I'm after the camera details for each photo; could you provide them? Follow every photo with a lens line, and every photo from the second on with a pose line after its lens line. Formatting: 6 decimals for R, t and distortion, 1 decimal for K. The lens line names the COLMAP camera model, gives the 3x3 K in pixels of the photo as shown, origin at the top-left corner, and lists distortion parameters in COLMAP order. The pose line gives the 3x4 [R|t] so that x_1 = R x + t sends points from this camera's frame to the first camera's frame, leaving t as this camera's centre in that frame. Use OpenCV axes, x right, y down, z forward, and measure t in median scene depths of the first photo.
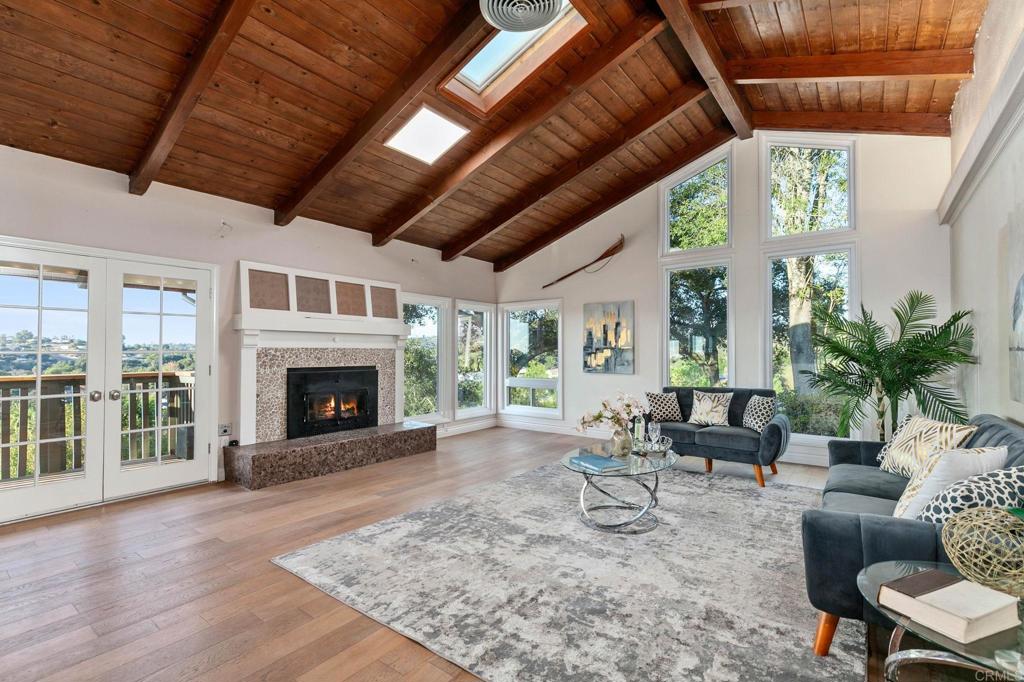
lens RADIAL K [[469.4, 0, 512.0], [0, 469.4, 347.7], [0, 0, 1]] dist [0.002843, 0.000859]
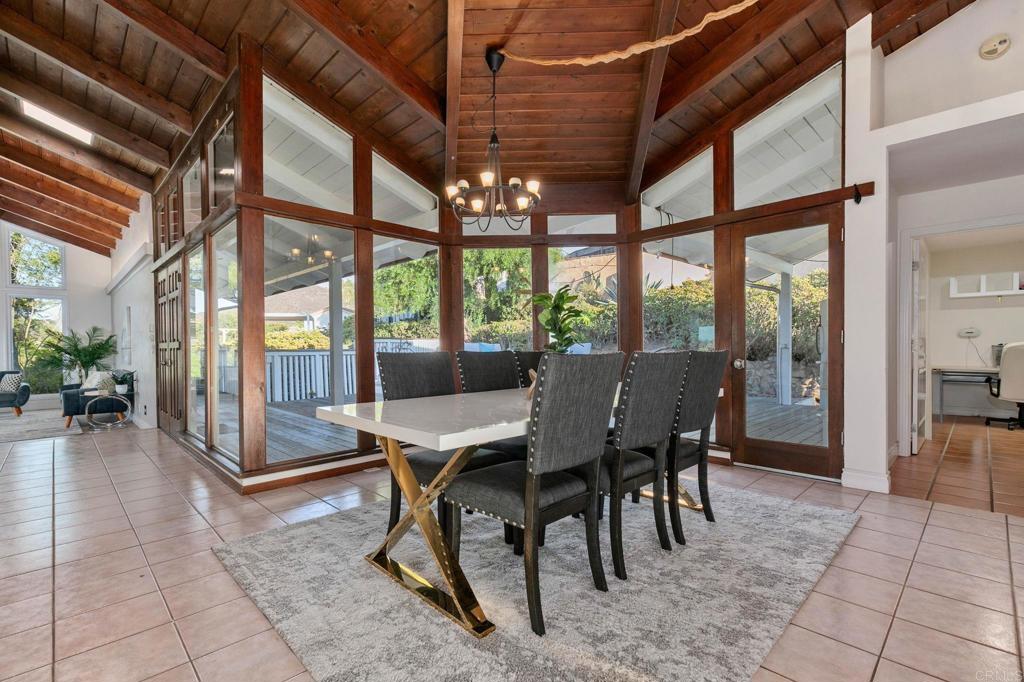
lens RADIAL K [[469.4, 0, 517.6], [0, 469.4, 346.3], [0, 0, 1]] dist [0.002843, 0.000859]
pose [[0.131905, -0.007492, 0.991234, -1.222003], [0.000961, 0.999972, 0.007431, -0.024088], [-0.991262, -0.000028, 0.131908, -1.431010]]
